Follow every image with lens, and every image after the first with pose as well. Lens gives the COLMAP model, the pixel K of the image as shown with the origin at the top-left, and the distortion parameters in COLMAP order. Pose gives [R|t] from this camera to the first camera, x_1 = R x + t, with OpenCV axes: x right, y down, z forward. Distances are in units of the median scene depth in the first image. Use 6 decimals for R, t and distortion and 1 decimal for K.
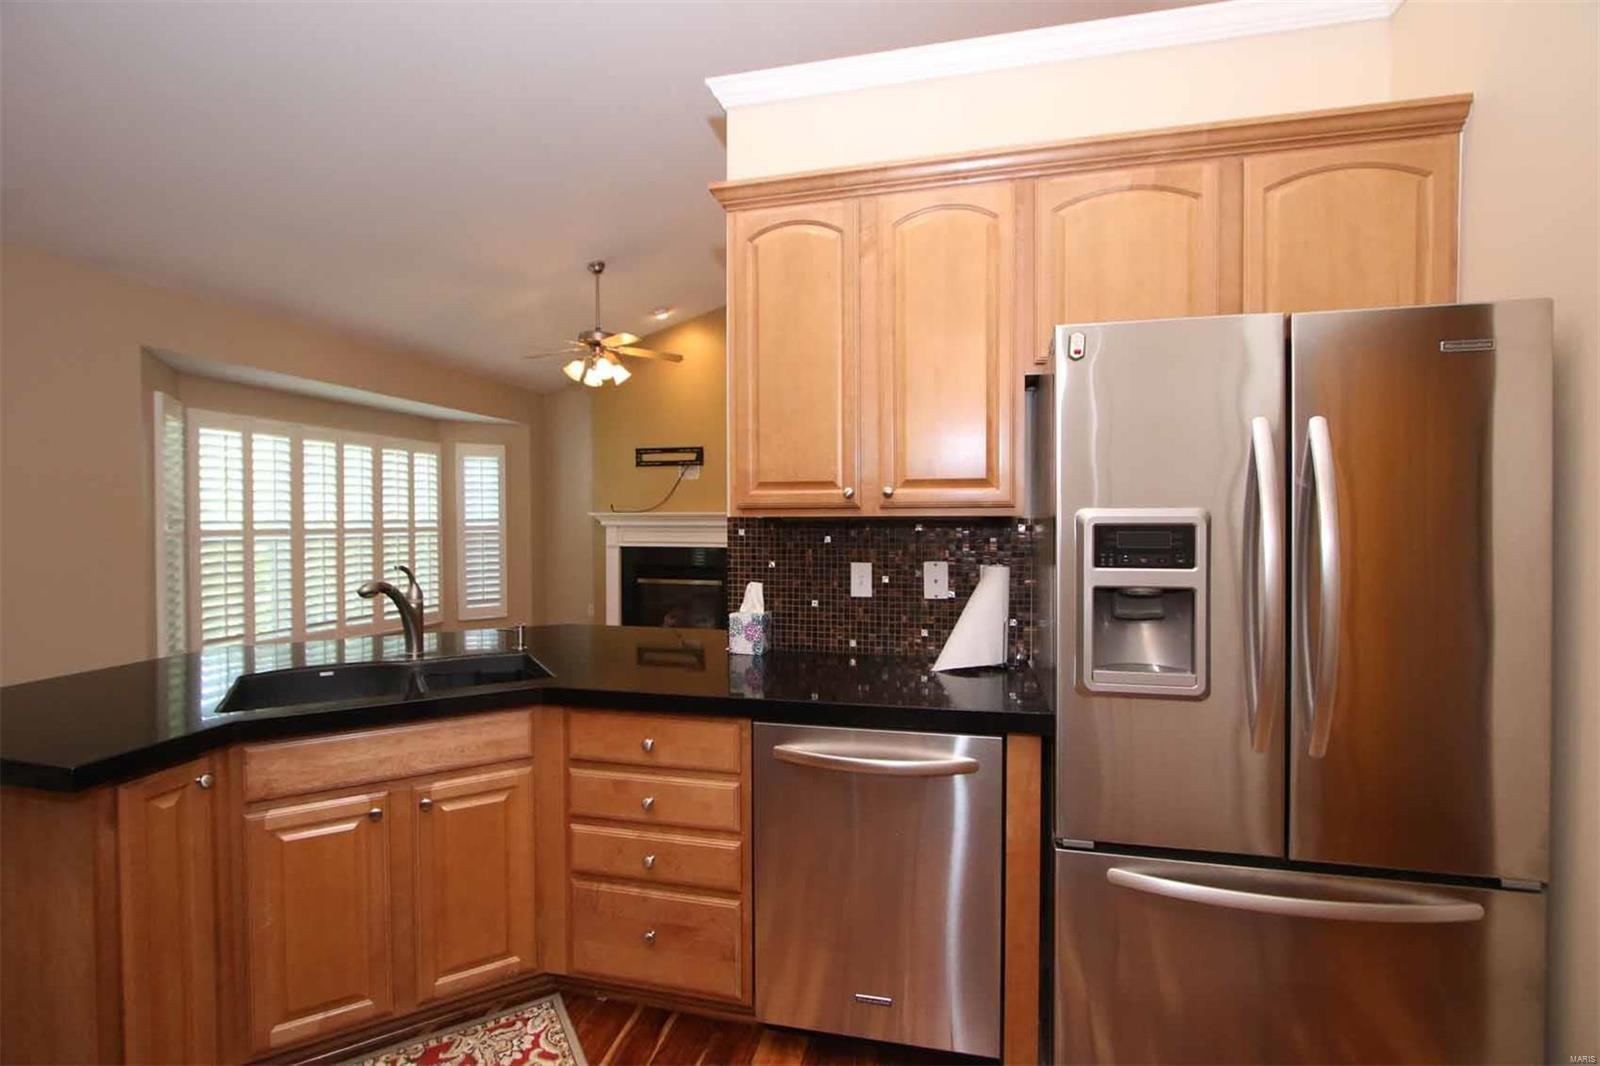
lens RADIAL K [[729.5, 0, 789.2], [0, 729.5, 522.6], [0, 0, 1]] dist [-0.005591, -0.000257]
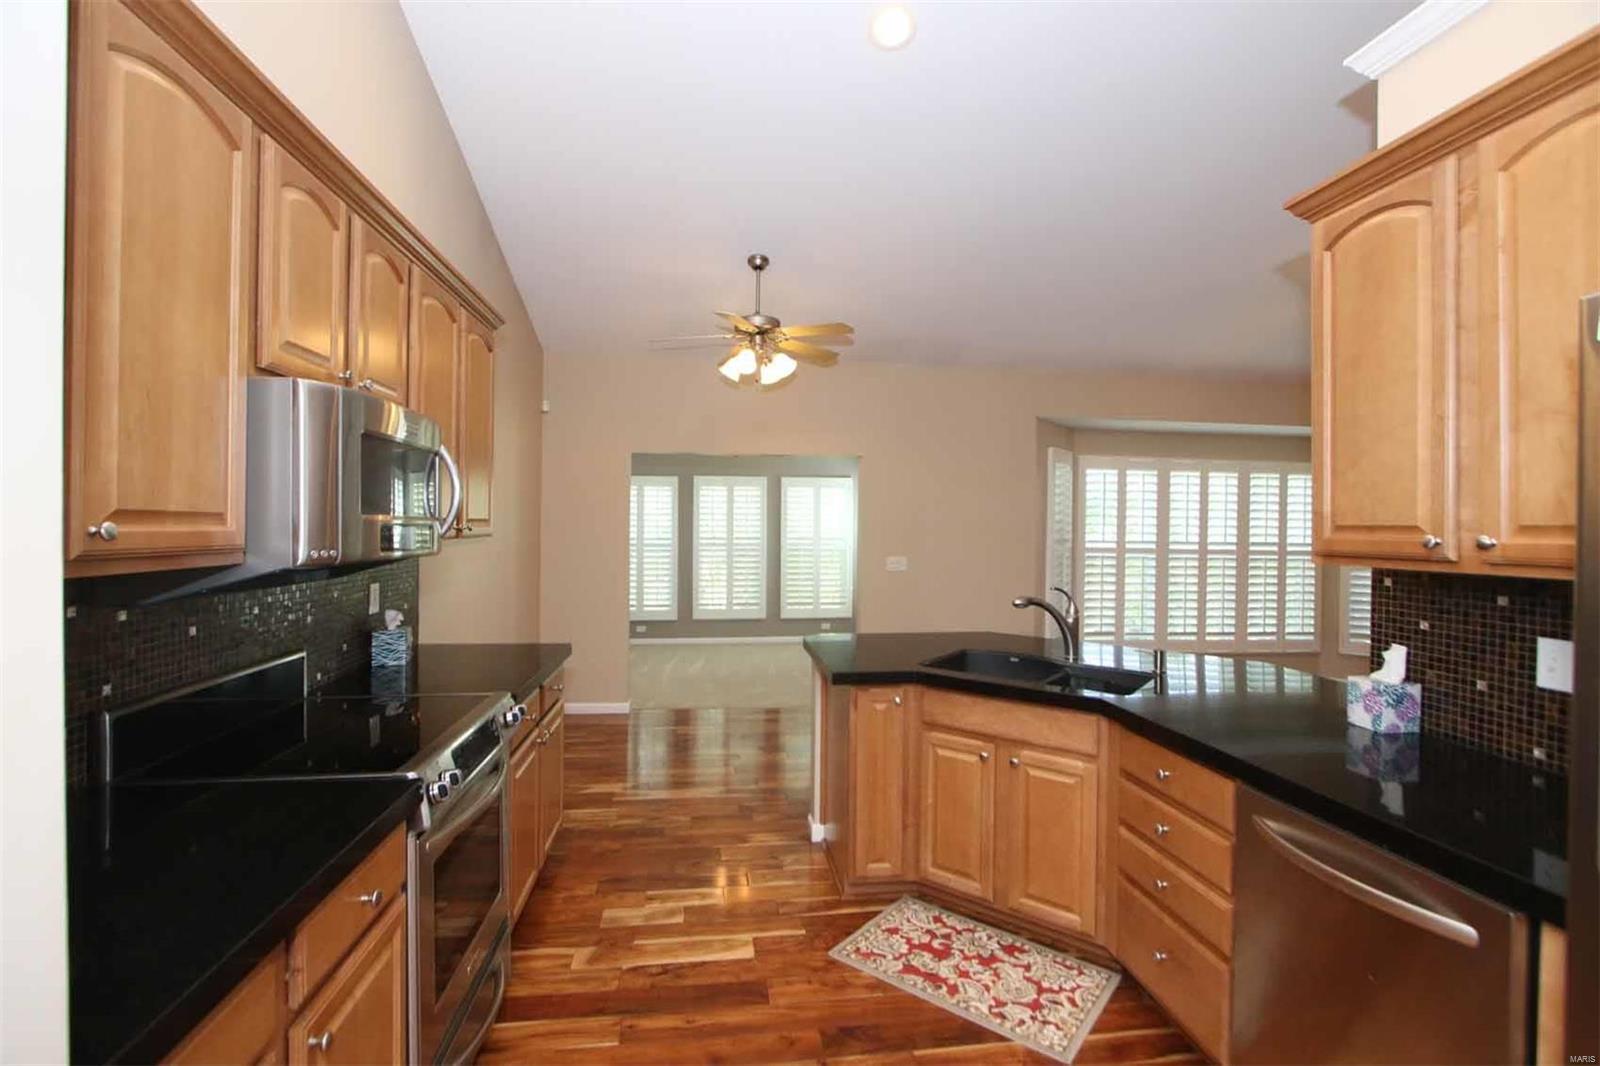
lens RADIAL K [[772.1, 0, 834.6], [0, 772.1, 520.4], [0, 0, 1]] dist [-0.002944, -0.000190]
pose [[0.378882, 0.005975, -0.925426, 0.505687], [-0.023451, 0.999720, -0.003147, -0.038681], [0.925148, 0.022895, 0.378916, 0.093762]]
